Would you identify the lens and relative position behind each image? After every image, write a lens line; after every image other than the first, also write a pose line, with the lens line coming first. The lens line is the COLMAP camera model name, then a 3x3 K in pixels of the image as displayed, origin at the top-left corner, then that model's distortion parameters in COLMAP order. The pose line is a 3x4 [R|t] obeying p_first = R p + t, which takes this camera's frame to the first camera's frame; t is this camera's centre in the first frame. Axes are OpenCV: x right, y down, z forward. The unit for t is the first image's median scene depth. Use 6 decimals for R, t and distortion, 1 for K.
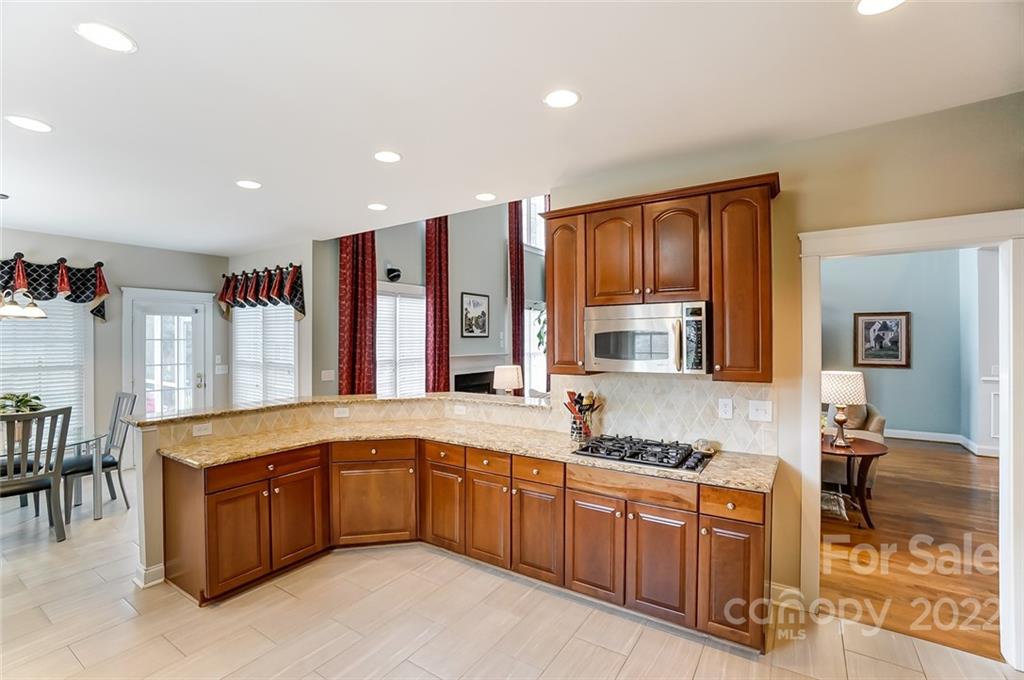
lens RADIAL K [[458.9, 0, 512.3], [0, 458.9, 338.2], [0, 0, 1]] dist [-0.062787, 0.024350]
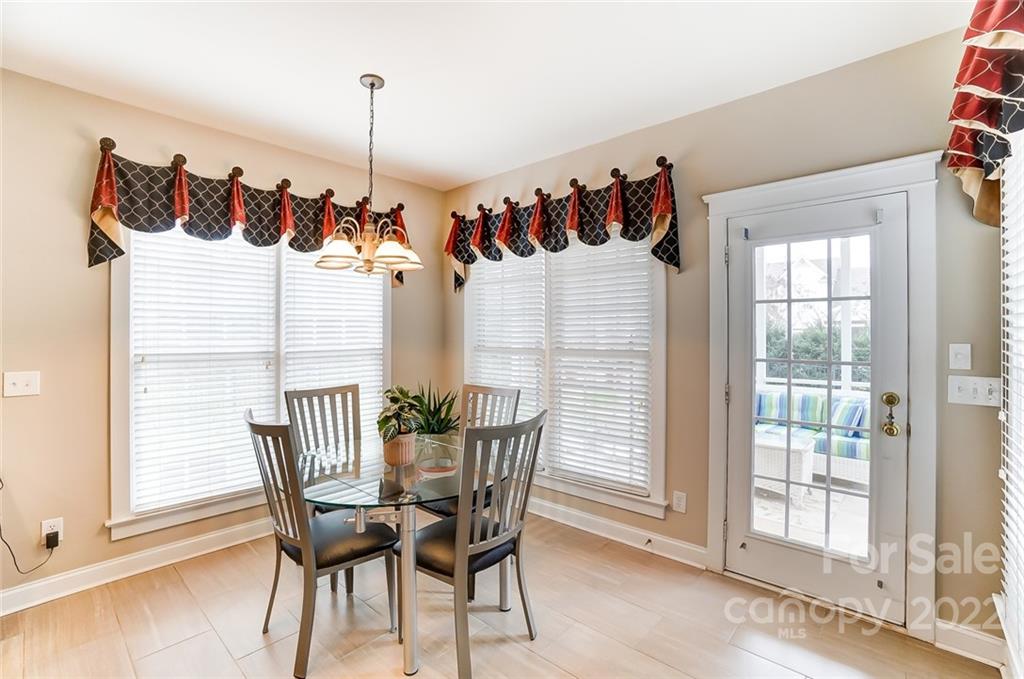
lens RADIAL K [[458.9, 0, 512.3], [0, 458.9, 337.7], [0, 0, 1]] dist [-0.062787, 0.024350]
pose [[-0.160876, 0.006610, -0.986953, -0.436027], [0.003776, 0.999974, 0.006082, 0.045531], [0.986967, -0.002748, -0.160896, 1.065475]]
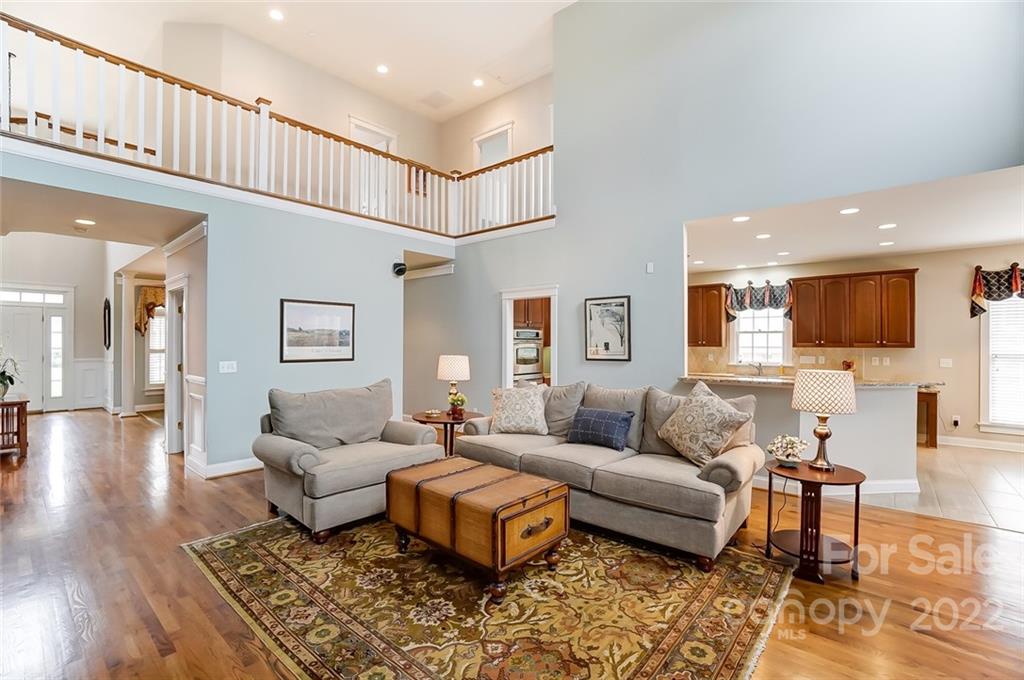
lens RADIAL K [[458.9, 0, 512.3], [0, 458.9, 338.2], [0, 0, 1]] dist [-0.062787, 0.024350]
pose [[-0.992549, 0.001031, 0.121842, 0.366252], [-0.000273, 0.999943, -0.010686, 0.036011], [-0.121846, -0.010639, -0.992492, 2.005520]]
